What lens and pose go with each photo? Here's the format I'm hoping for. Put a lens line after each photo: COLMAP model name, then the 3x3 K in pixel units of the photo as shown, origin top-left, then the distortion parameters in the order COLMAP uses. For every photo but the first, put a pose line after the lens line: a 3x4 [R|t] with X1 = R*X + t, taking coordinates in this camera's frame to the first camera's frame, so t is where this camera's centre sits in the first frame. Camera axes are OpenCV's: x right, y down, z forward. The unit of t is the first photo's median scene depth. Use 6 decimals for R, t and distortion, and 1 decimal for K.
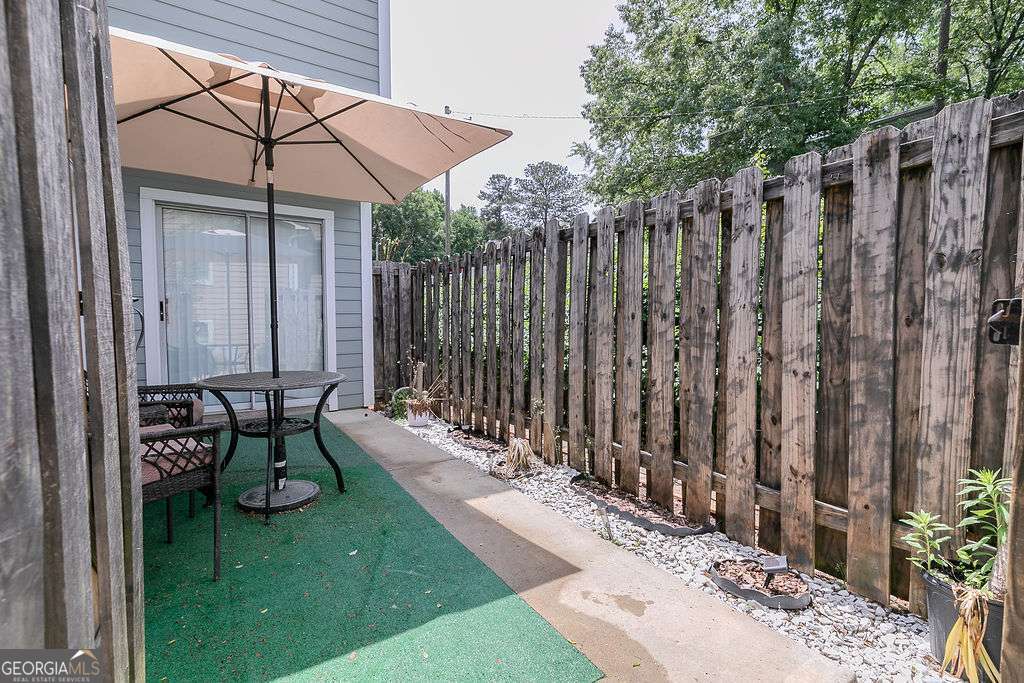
lens RADIAL K [[459.7, 0, 510.8], [0, 459.7, 346.0], [0, 0, 1]] dist [0.001382, -0.000541]
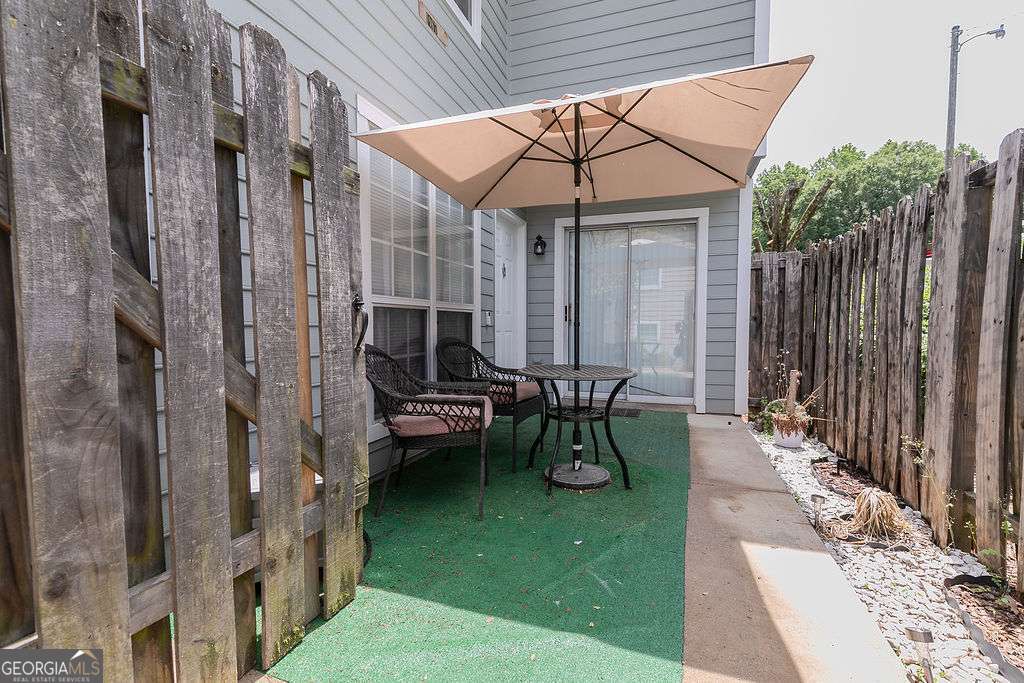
lens RADIAL K [[459.7, 0, 510.8], [0, 459.7, 346.0], [0, 0, 1]] dist [0.001382, -0.000541]
pose [[0.615677, 0.039156, -0.787025, 0.230785], [-0.041839, 0.998980, 0.016971, -0.001893], [0.786887, 0.022479, 0.616687, 0.148929]]
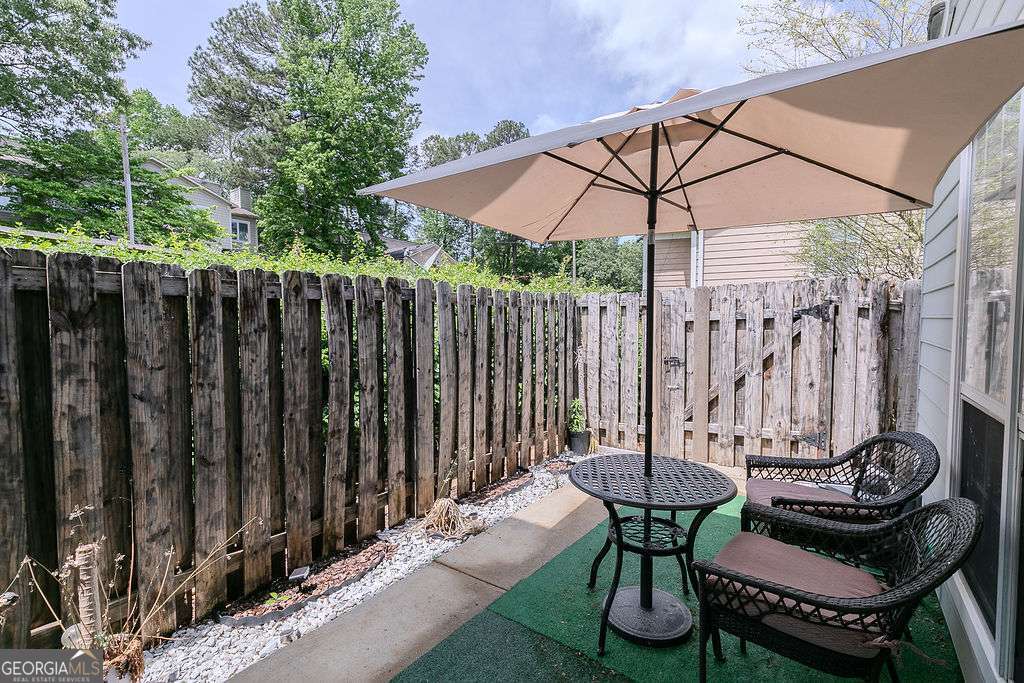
lens RADIAL K [[459.7, 0, 510.8], [0, 459.7, 346.0], [0, 0, 1]] dist [0.001382, -0.000541]
pose [[-0.363624, -0.046691, 0.930375, -1.007655], [0.054287, 0.995984, 0.071201, -0.202227], [-0.929963, 0.076398, -0.359629, 1.288576]]
